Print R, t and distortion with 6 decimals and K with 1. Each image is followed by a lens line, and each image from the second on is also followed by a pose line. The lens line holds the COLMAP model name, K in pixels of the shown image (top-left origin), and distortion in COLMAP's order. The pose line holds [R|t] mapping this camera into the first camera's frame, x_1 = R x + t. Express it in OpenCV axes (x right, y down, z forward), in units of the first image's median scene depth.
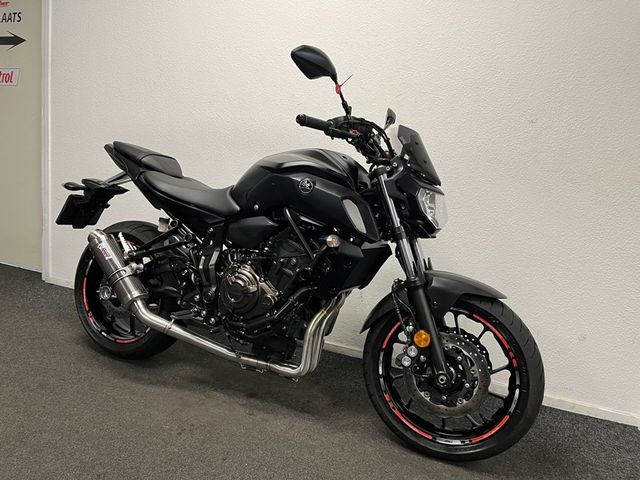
lens RADIAL K [[489.1, 0, 320.0], [0, 489.1, 240.0], [0, 0, 1]] dist [0.028228, -0.003828]
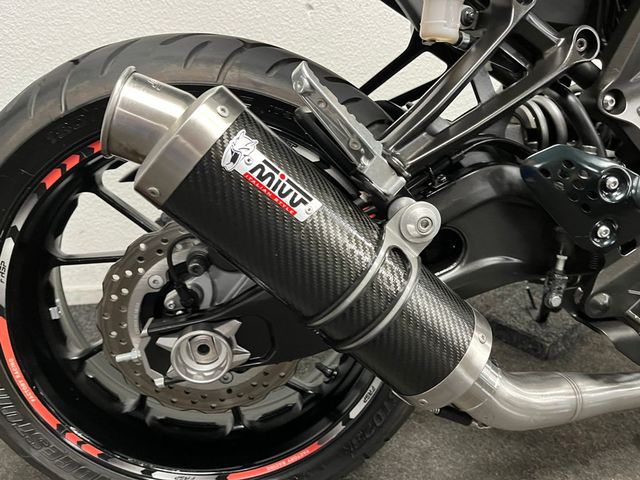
lens RADIAL K [[489.1, 0, 320.0], [0, 489.1, 240.0], [0, 0, 1]] dist [0.028228, -0.003828]
pose [[0.844768, -0.286076, 0.452247, -0.546809], [0.153281, 0.939057, 0.307695, -0.009823], [-0.512710, -0.190610, 0.837136, 0.899724]]
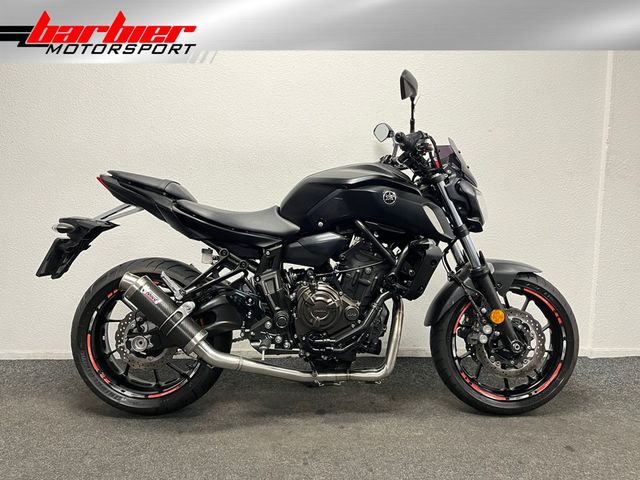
lens RADIAL K [[489.1, 0, 320.0], [0, 489.1, 240.0], [0, 0, 1]] dist [0.028228, -0.003828]
pose [[0.901339, -0.129189, 0.413399, -0.552759], [0.138653, 0.990315, 0.007173, -0.041482], [-0.410322, 0.050854, 0.910522, 0.077929]]
